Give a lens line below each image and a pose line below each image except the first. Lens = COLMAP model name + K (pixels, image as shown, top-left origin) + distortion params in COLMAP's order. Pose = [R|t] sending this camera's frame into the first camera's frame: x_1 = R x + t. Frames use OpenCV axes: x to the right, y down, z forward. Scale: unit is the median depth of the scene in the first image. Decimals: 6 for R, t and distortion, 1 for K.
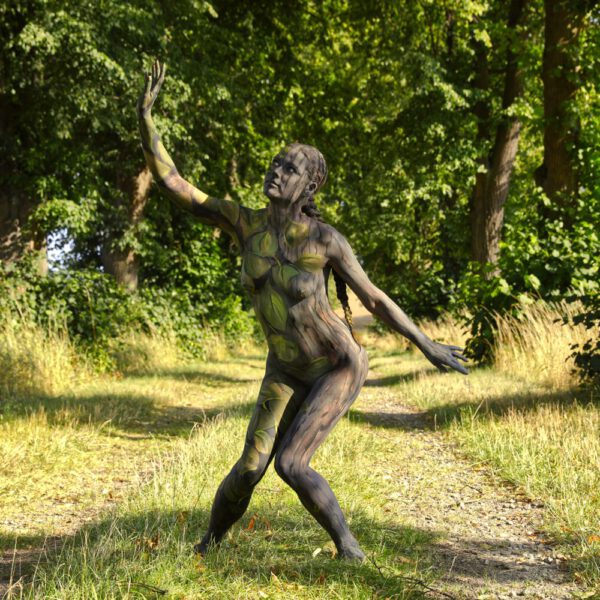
lens RADIAL K [[1296.7, 0, 300.0], [0, 1296.7, 300.0], [0, 0, 1]] dist [-0.034884, 0.509328]
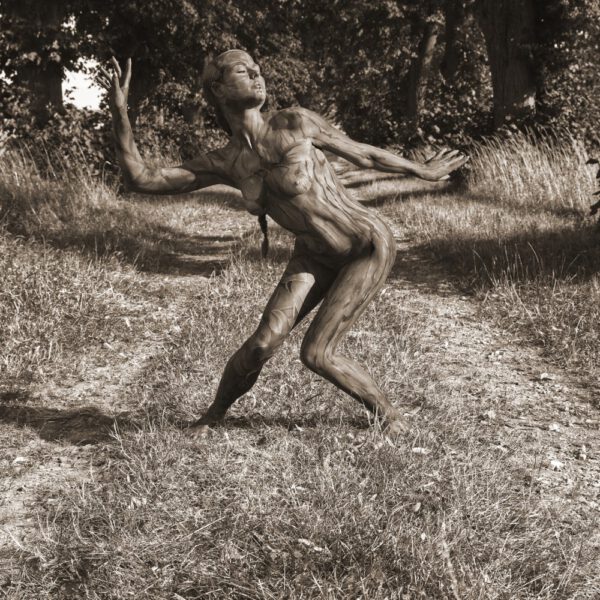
lens RADIAL K [[882.7, 0, 307.6], [0, 882.7, 317.1], [0, 0, 1]] dist [0.013276, 0.212135]
pose [[0.999913, -0.004510, 0.012423, -0.015432], [0.001847, 0.978435, 0.206546, -0.012401], [-0.013087, -0.206505, 0.978358, -0.253569]]
